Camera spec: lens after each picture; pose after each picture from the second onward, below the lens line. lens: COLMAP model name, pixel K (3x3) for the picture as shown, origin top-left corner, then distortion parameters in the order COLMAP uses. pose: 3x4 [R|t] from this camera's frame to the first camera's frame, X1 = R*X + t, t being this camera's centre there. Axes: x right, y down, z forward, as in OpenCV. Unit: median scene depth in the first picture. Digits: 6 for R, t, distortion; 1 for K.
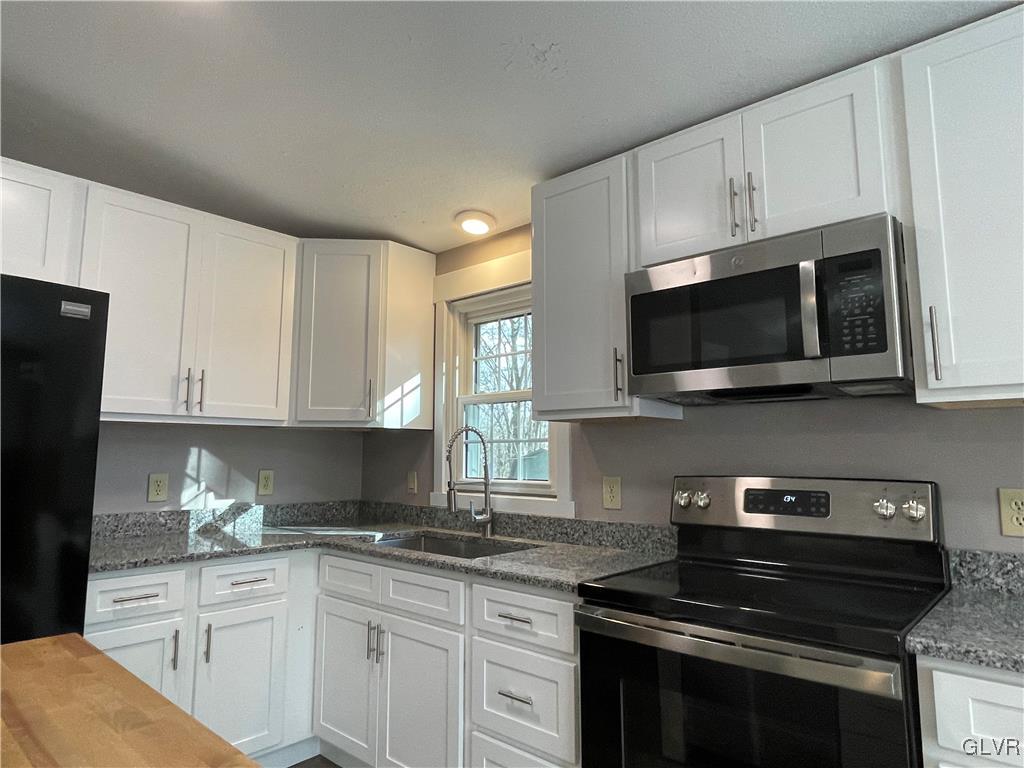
lens RADIAL K [[629.6, 0, 501.1], [0, 629.6, 385.4], [0, 0, 1]] dist [-0.000308, 0.000227]
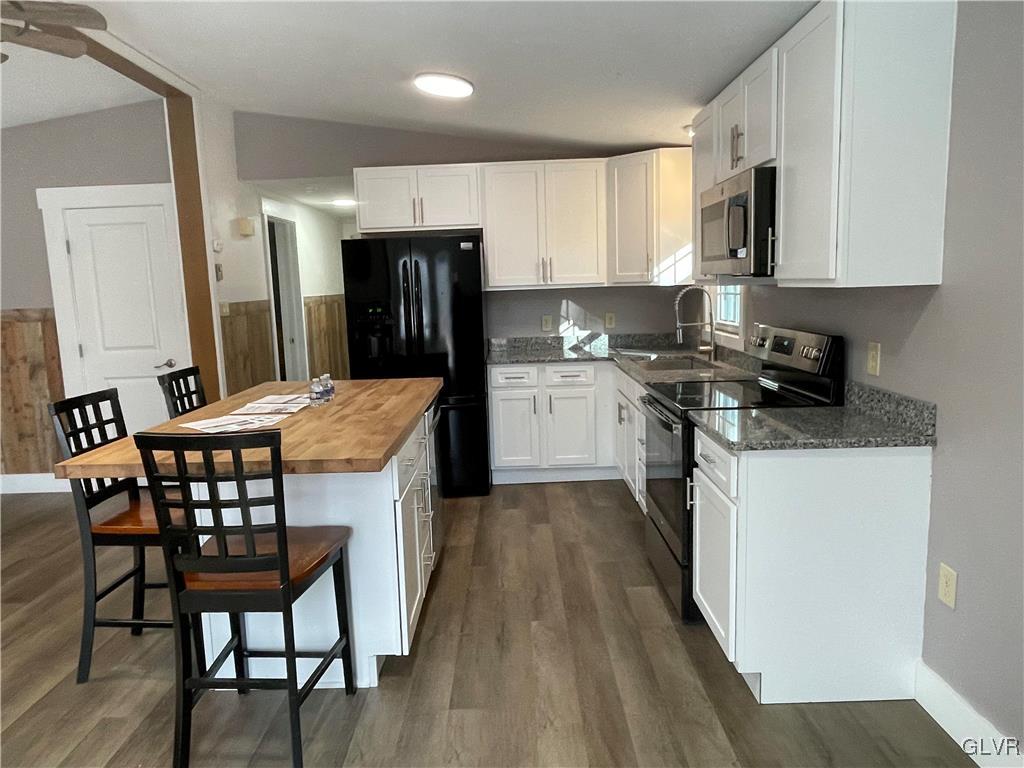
lens RADIAL K [[648.8, 0, 512.0], [0, 648.8, 384.0], [0, 0, 1]] dist [0.003514, 0.001853]
pose [[0.672291, 0.086854, -0.735175, 0.875827], [0.115567, 0.968604, 0.220114, -0.101726], [0.731211, -0.232942, 0.641146, -0.340582]]
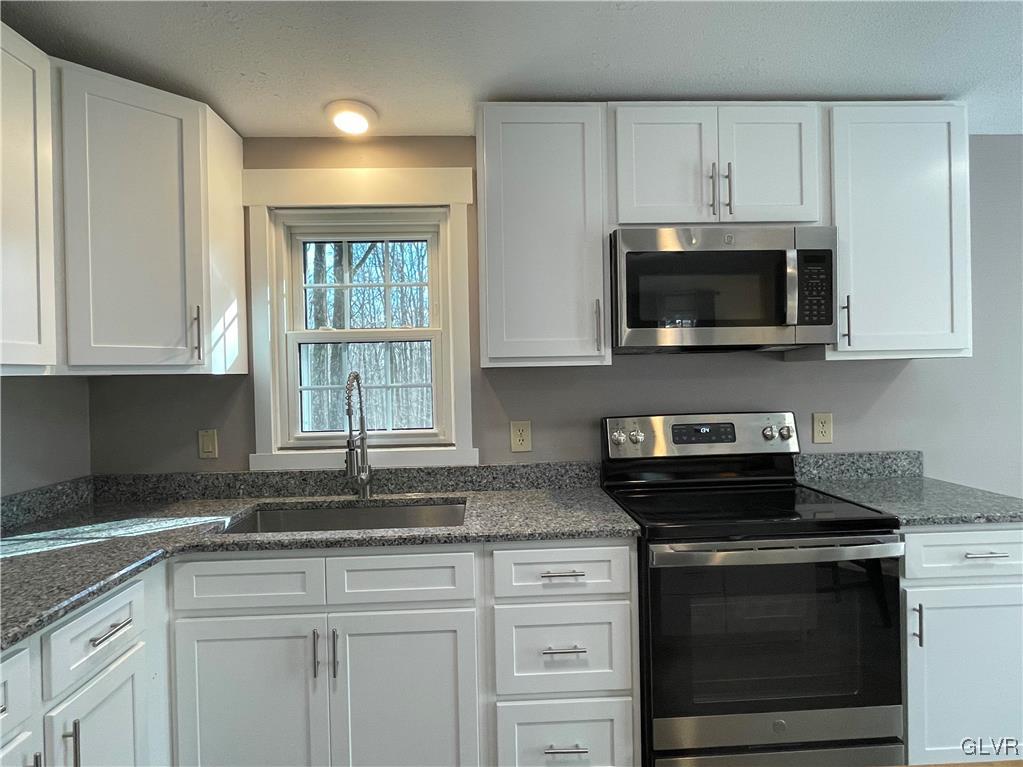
lens RADIAL K [[607.0, 0, 511.5], [0, 607.0, 383.5], [0, 0, 1]] dist [-0.001055, -0.001608]
pose [[0.705311, -0.030715, 0.708233, -0.535606], [-0.054214, 0.993798, 0.097090, -0.009693], [-0.706822, -0.106875, 0.699271, 0.332276]]
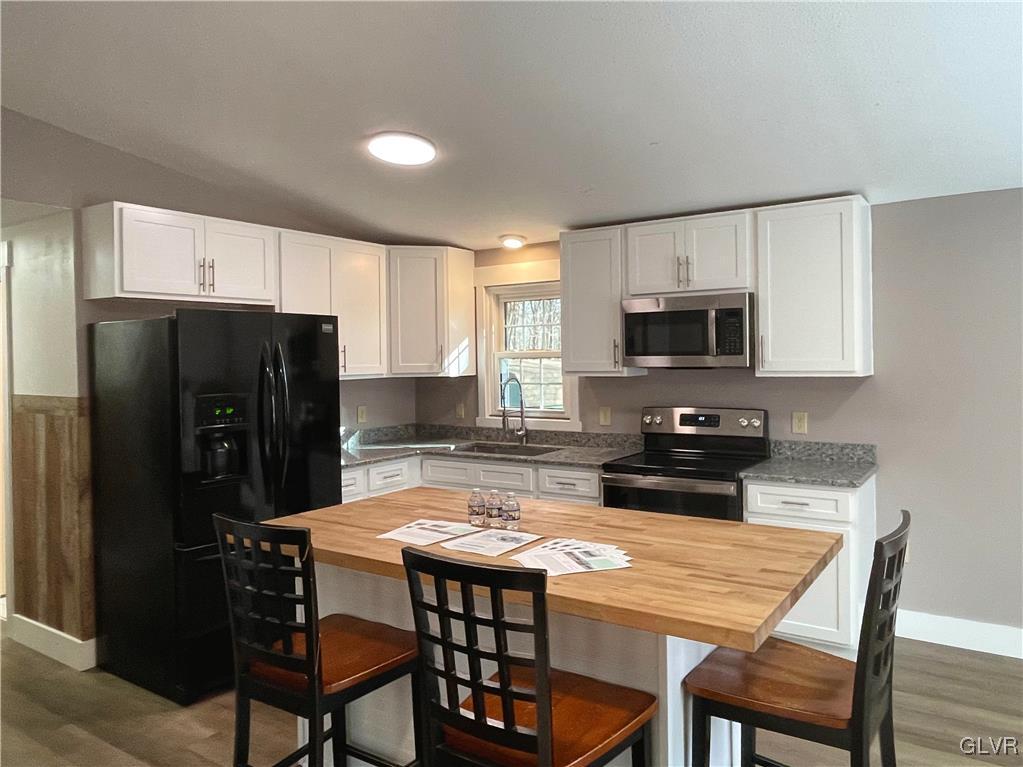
lens RADIAL K [[736.1, 0, 511.5], [0, 736.1, 383.5], [0, 0, 1]] dist [-0.000862, 0.000625]
pose [[0.989034, -0.025550, 0.145459, -0.363104], [0.004153, 0.989344, 0.145538, -0.208514], [-0.147627, -0.143338, 0.978601, -0.901385]]
